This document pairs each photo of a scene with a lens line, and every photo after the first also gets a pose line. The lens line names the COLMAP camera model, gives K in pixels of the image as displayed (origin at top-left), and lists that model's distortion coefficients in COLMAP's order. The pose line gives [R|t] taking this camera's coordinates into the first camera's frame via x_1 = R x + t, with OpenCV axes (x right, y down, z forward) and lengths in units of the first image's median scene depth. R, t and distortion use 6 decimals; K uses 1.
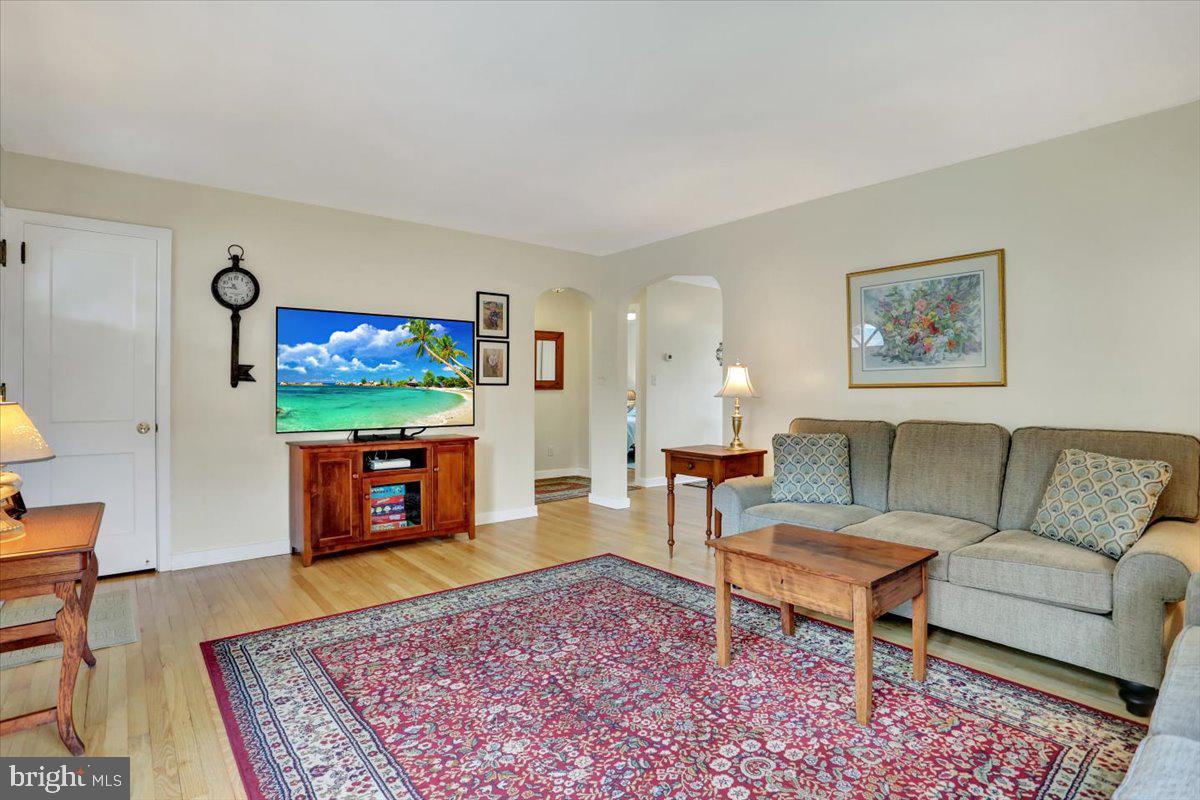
lens RADIAL K [[604.8, 0, 597.1], [0, 604.8, 391.4], [0, 0, 1]] dist [-0.050947, 0.004177]
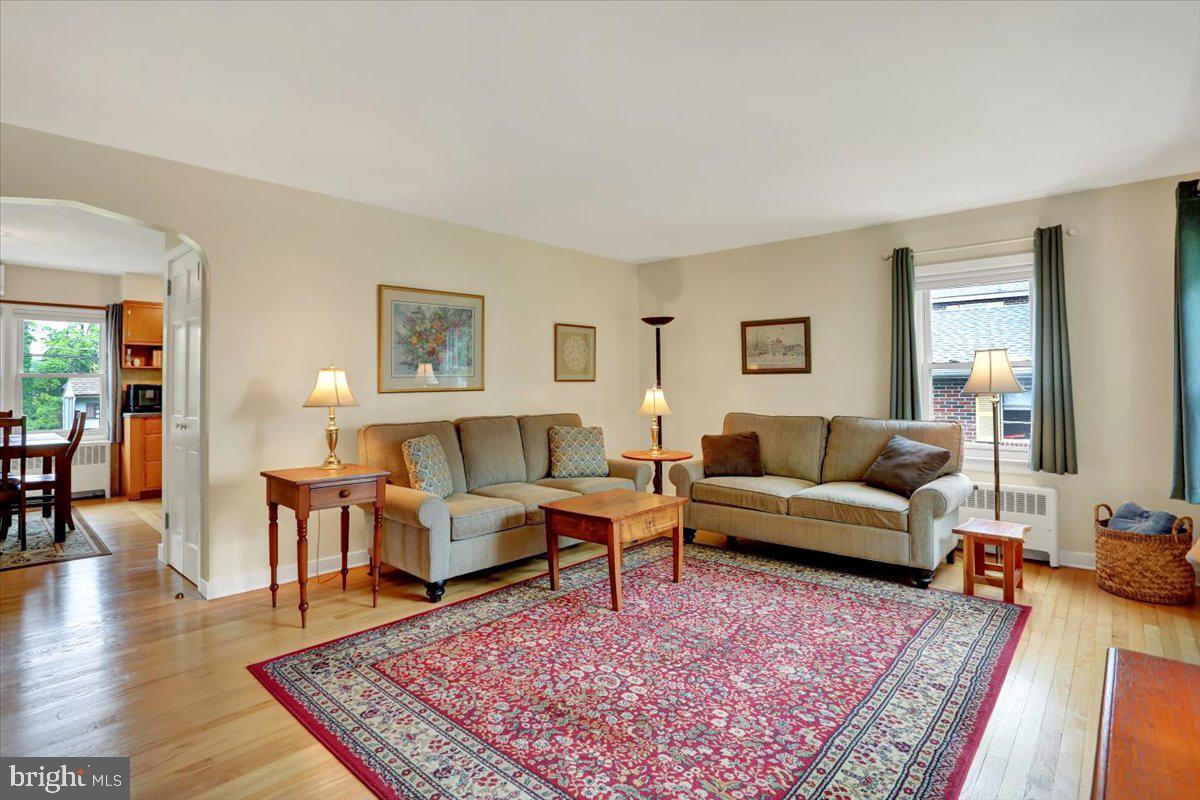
lens RADIAL K [[604.8, 0, 593.1], [0, 604.8, 378.1], [0, 0, 1]] dist [-0.050947, 0.004177]
pose [[-0.166552, 0.015574, 0.985910, -1.060184], [0.005896, 0.999873, -0.014799, -0.021635], [-0.986015, 0.003348, -0.166622, 1.263703]]
